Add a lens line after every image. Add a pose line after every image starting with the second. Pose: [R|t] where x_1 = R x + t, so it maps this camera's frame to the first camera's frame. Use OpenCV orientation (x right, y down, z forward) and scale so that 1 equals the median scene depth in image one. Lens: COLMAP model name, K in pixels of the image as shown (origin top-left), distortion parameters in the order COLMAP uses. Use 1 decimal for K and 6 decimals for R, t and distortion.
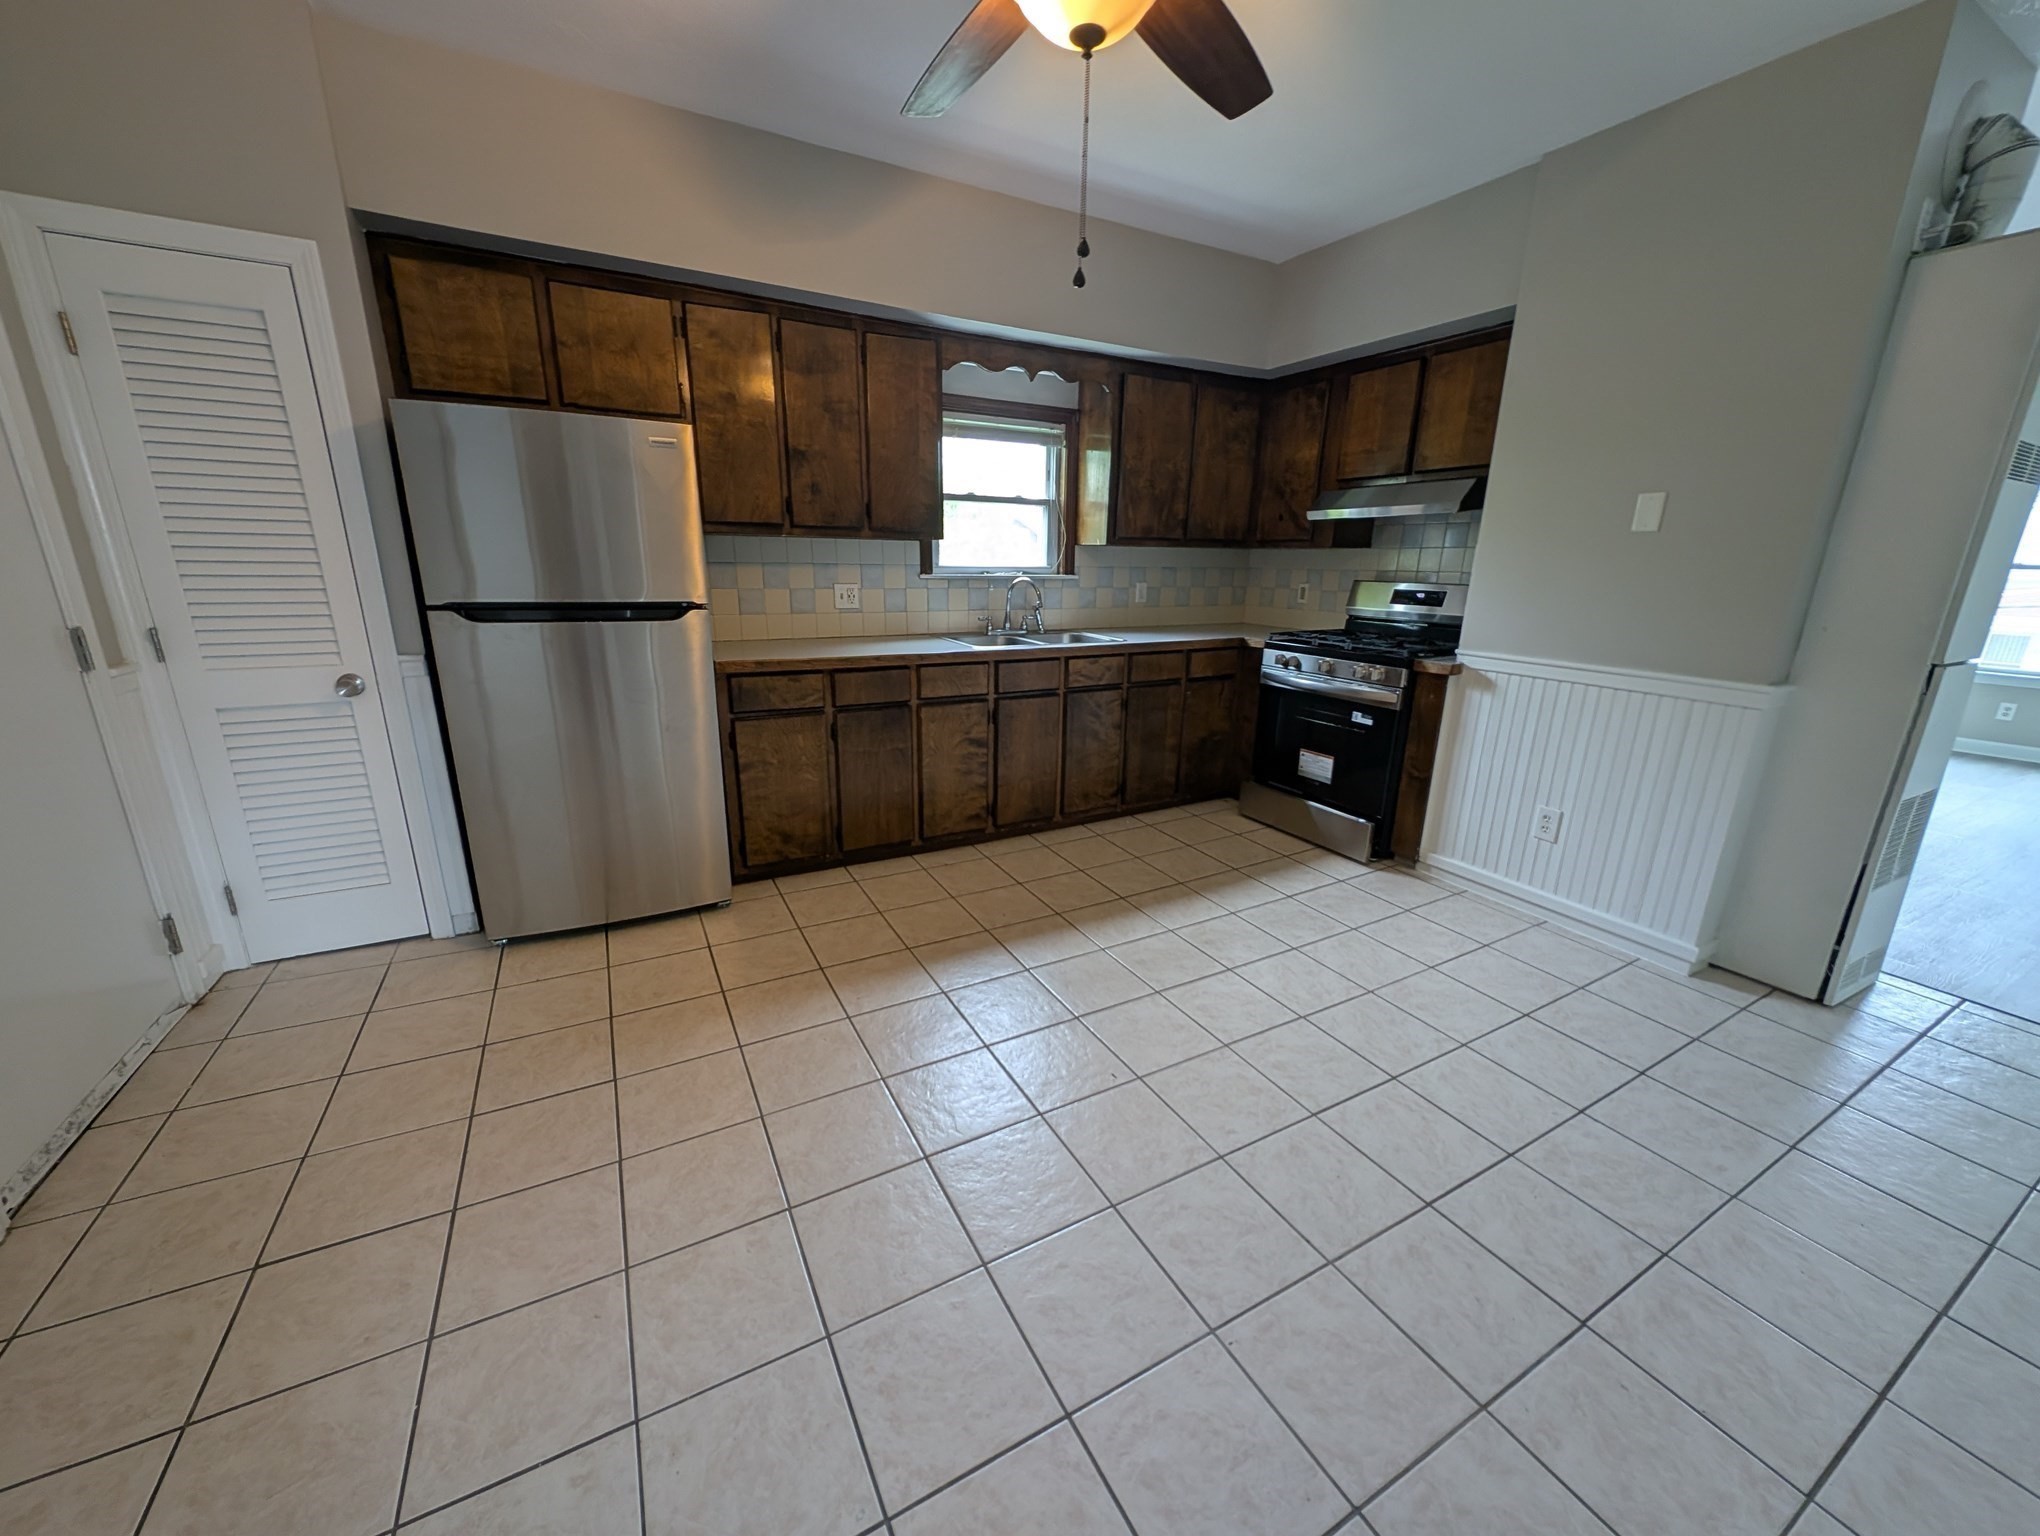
lens RADIAL K [[776.1, 0, 1024.8], [0, 776.1, 777.0], [0, 0, 1]] dist [0.001857, -0.000288]
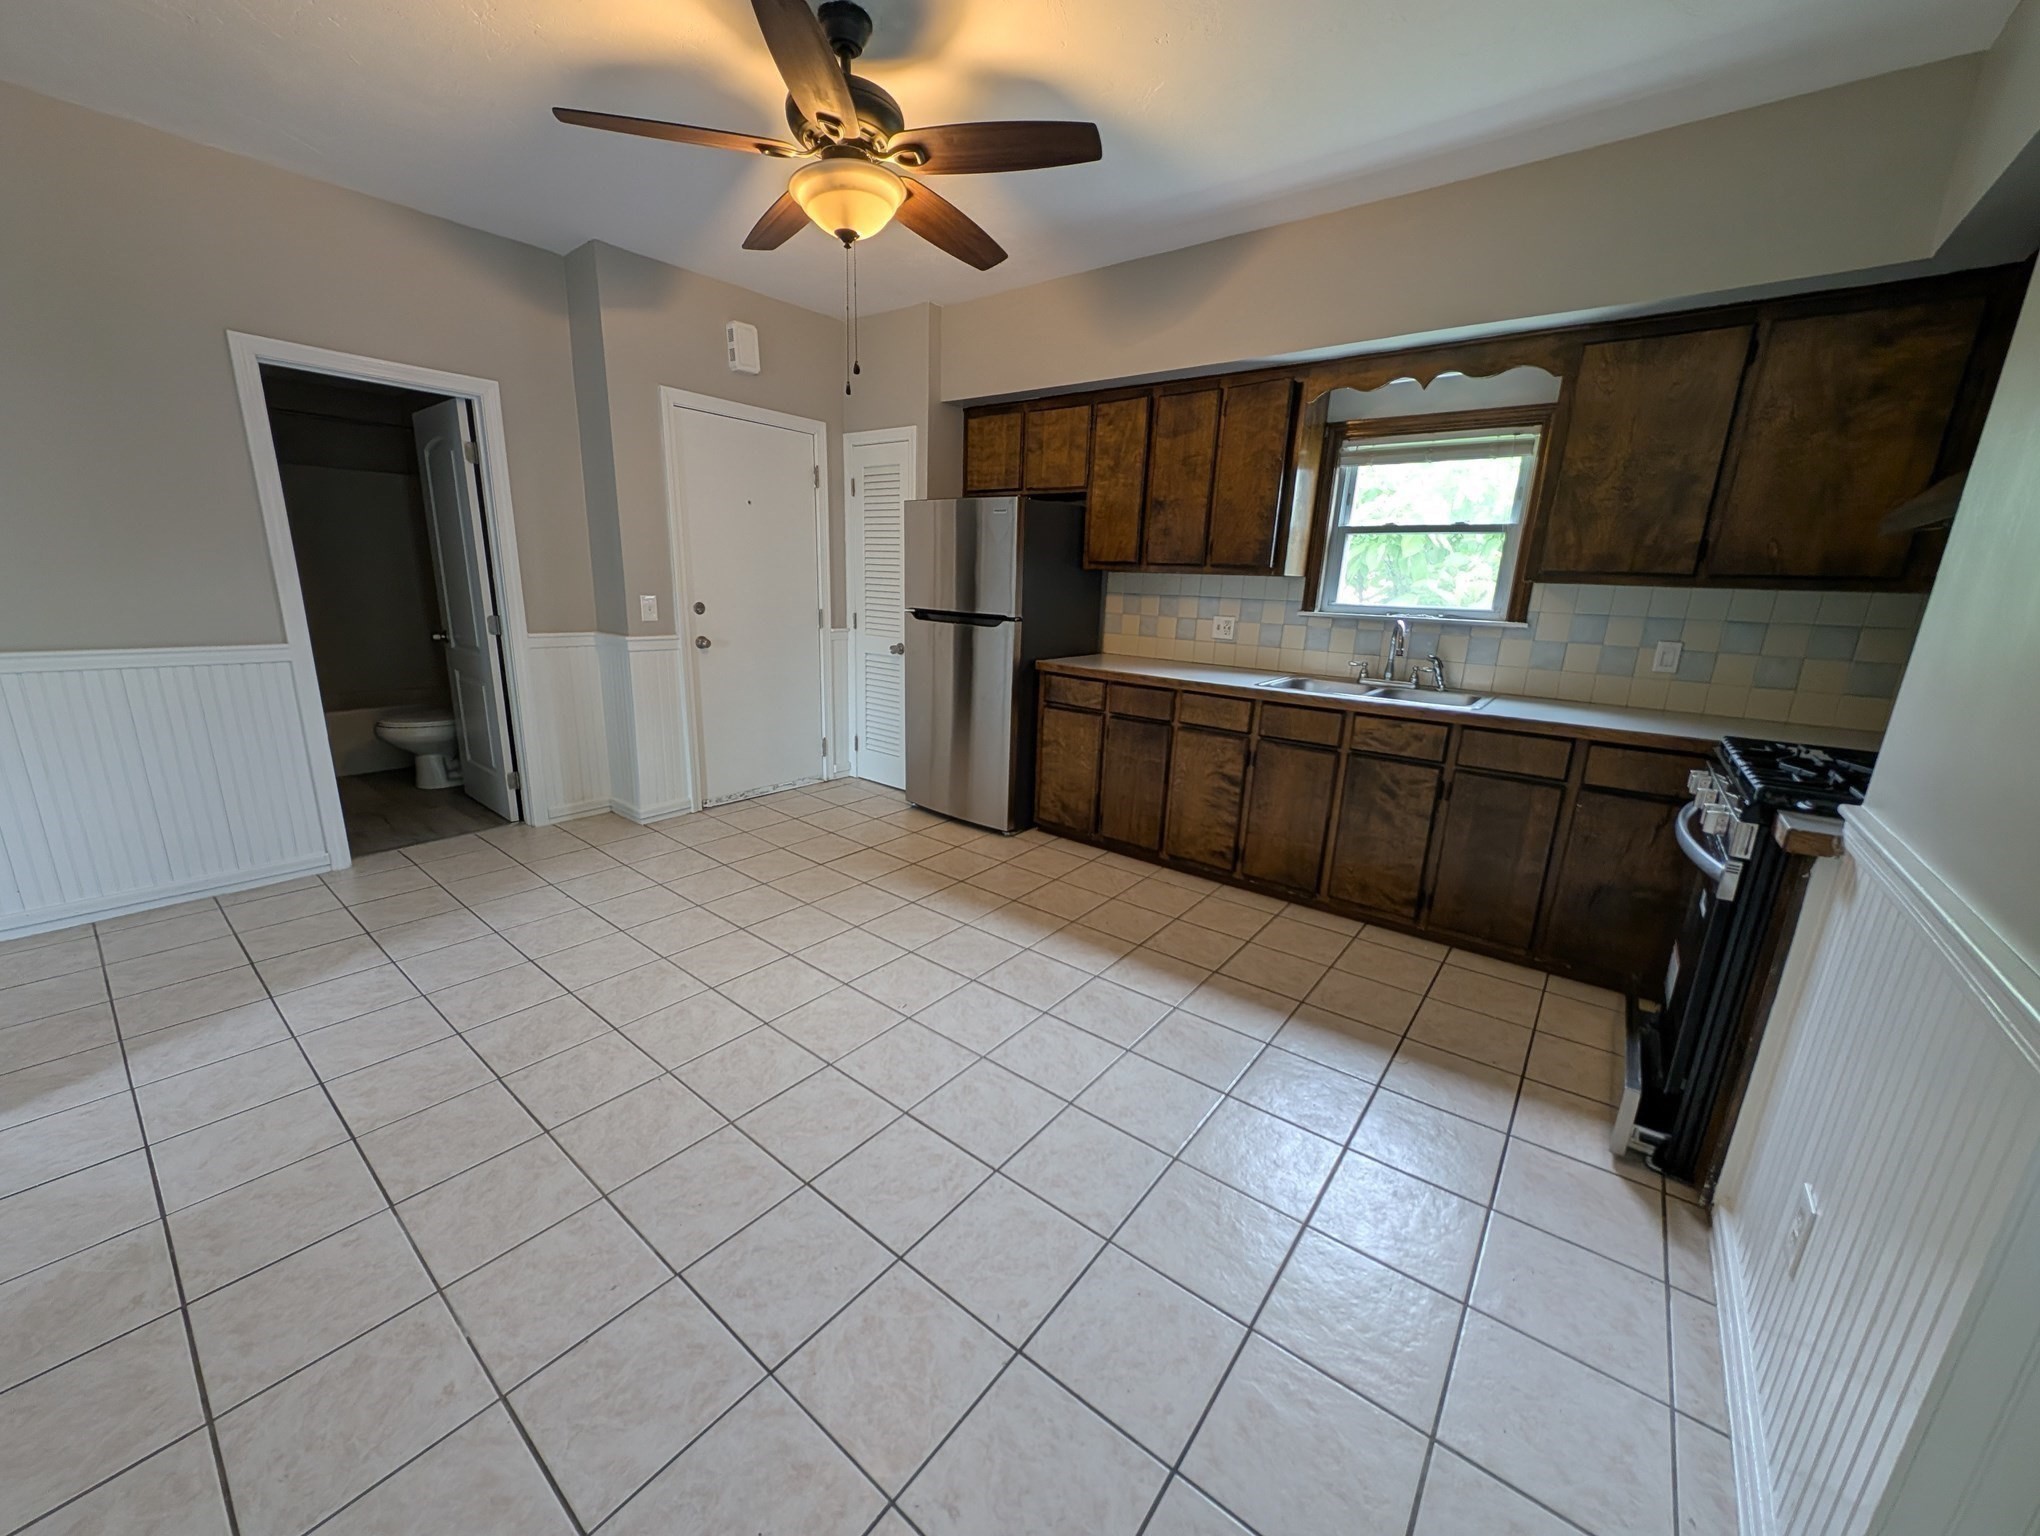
lens RADIAL K [[773.0, 0, 998.5], [0, 773.0, 774.7], [0, 0, 1]] dist [0.014130, -0.007905]
pose [[0.371210, 0.227319, -0.900294, 0.718328], [-0.280662, 0.951688, 0.124573, -0.091010], [0.885117, 0.206436, 0.417076, 0.339252]]
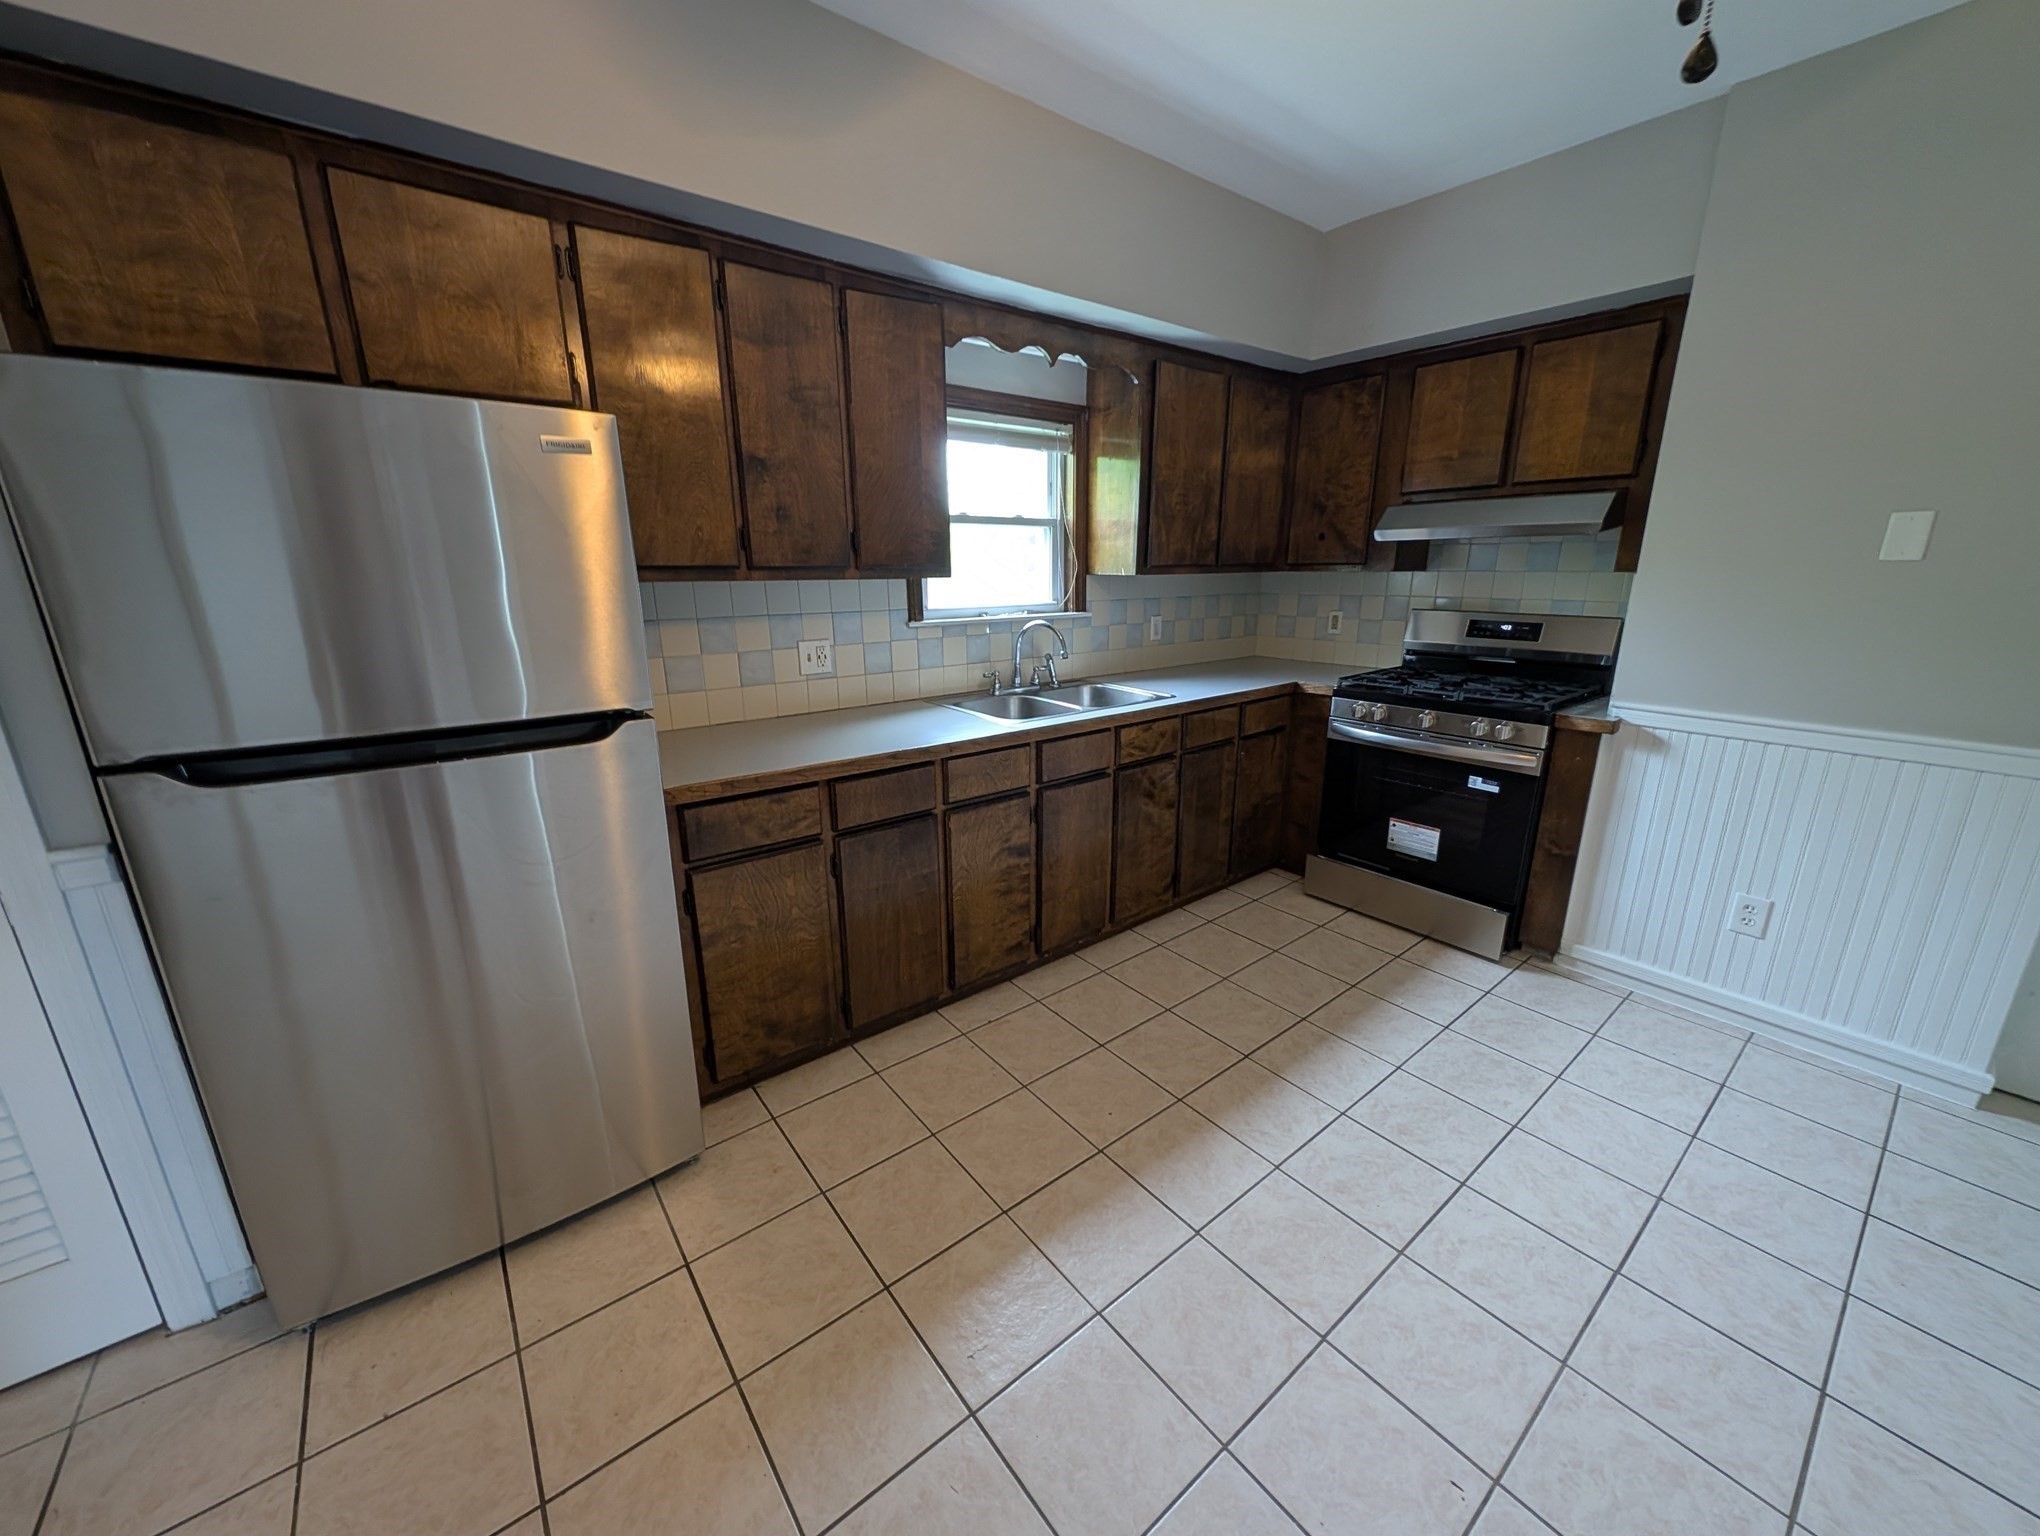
lens RADIAL K [[769.5, 0, 1021.4], [0, 769.5, 775.6], [0, 0, 1]] dist [-0.002484, 0.000175]
pose [[0.985617, -0.065154, 0.155928, -0.170463], [0.066075, 0.997814, -0.000726, -0.117086], [-0.155540, 0.011018, 0.987768, 0.277680]]
